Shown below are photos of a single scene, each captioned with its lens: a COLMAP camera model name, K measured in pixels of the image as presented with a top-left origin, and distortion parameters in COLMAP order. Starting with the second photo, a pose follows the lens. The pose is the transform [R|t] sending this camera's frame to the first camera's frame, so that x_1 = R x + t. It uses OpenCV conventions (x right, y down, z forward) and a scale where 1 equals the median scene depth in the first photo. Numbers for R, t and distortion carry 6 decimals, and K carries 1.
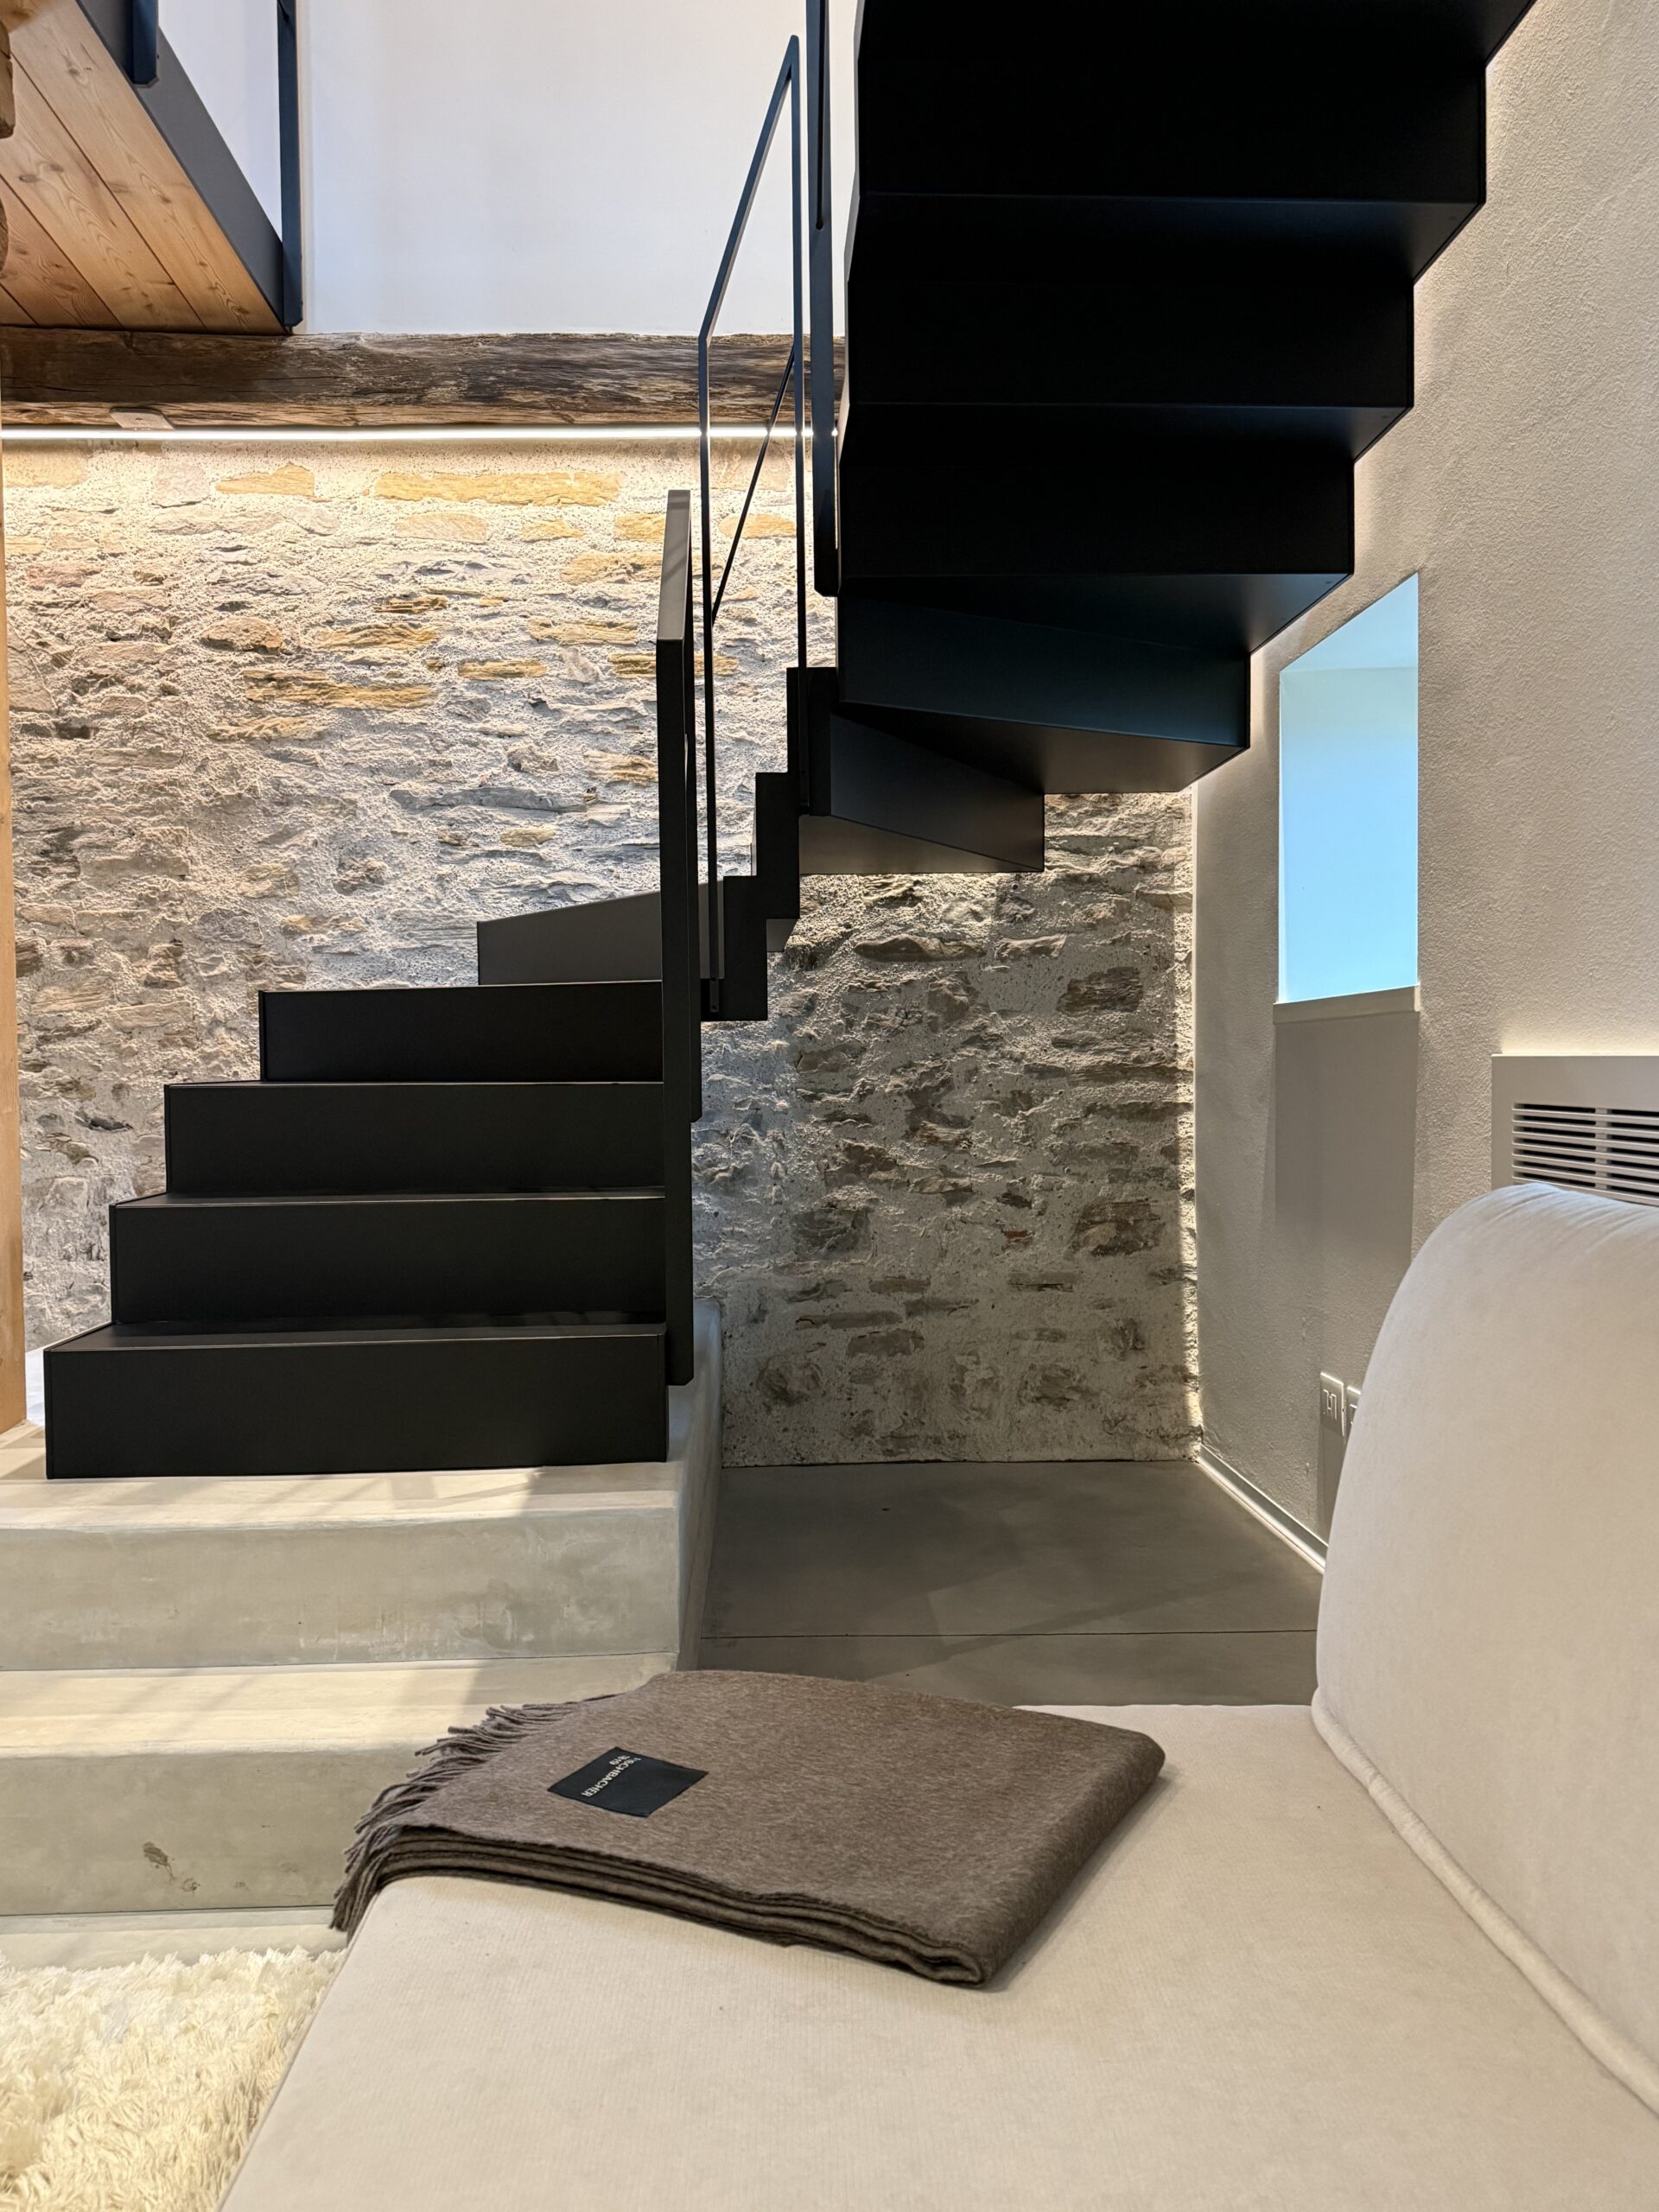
lens RADIAL K [[1792.6, 0, 823.0], [0, 1792.6, 1160.3], [0, 0, 1]] dist [0.102022, -0.060800]
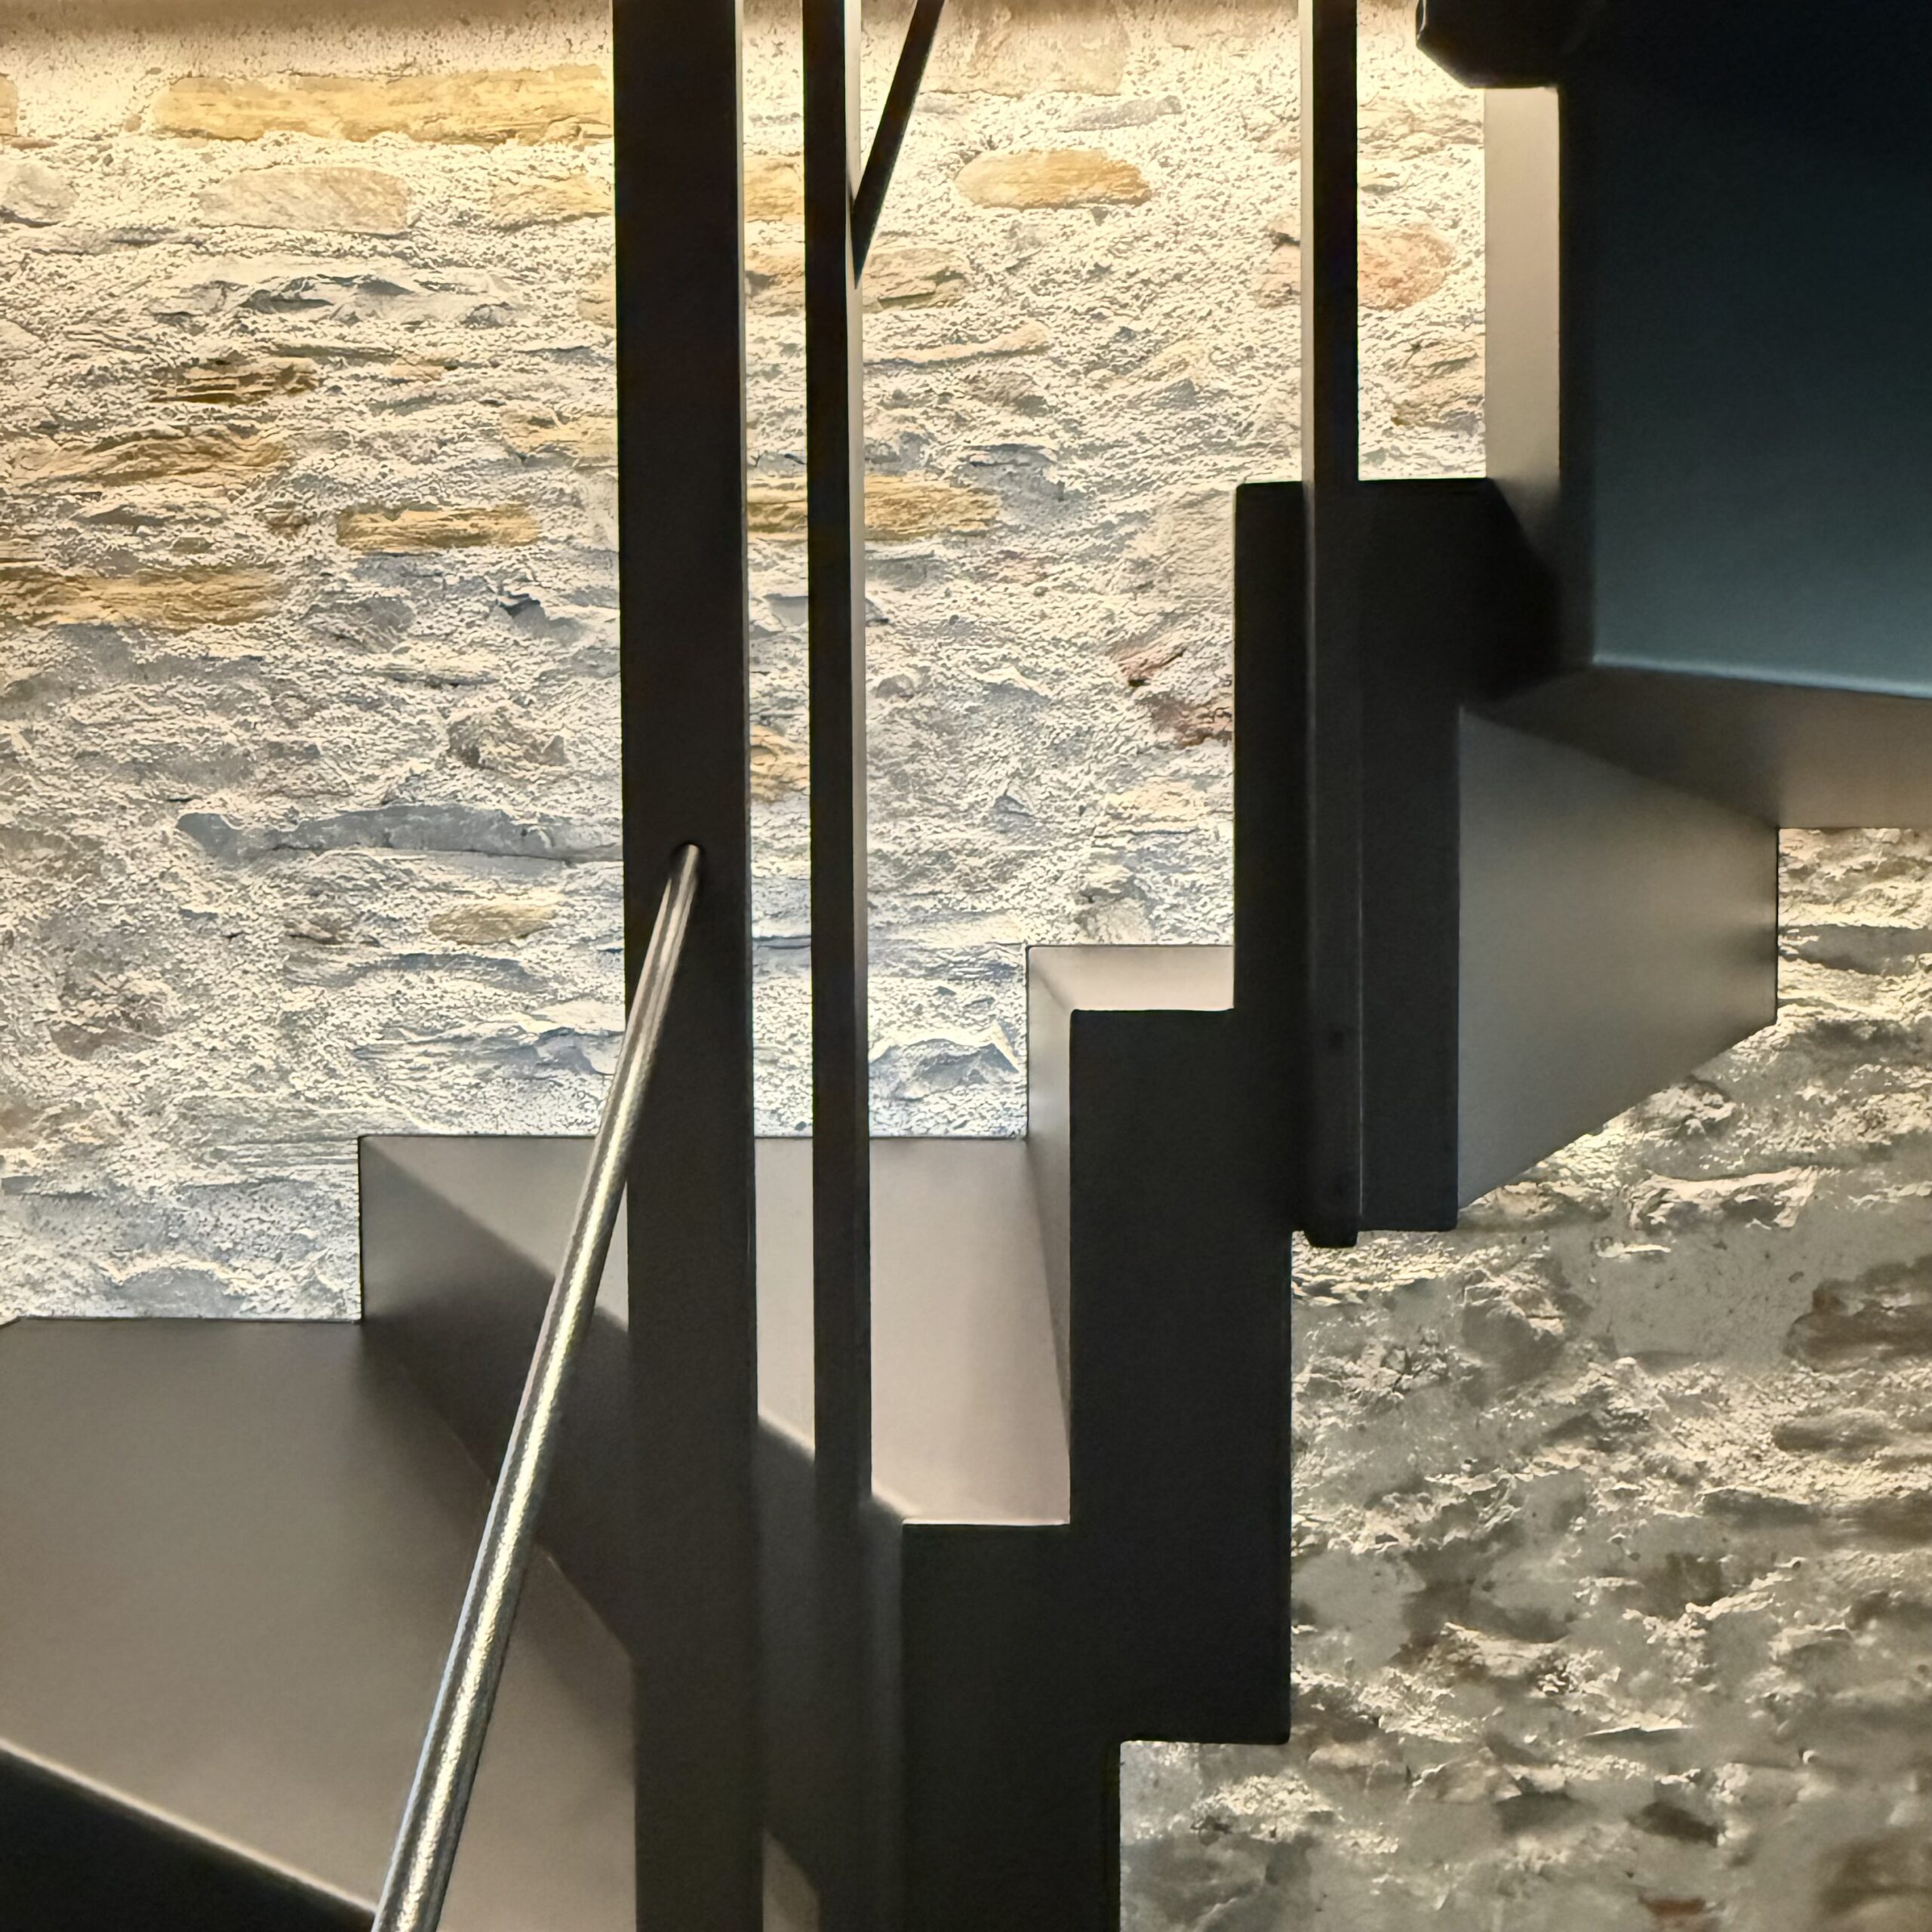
lens RADIAL K [[1668.1, 0, 974.9], [0, 1668.1, 970.7], [0, 0, 1]] dist [-0.005043, 0.001506]
pose [[0.998000, 0.007624, -0.062755, -0.027896], [-0.007968, 0.999955, -0.005225, -0.166993], [0.062712, 0.005714, 0.998015, 0.621137]]
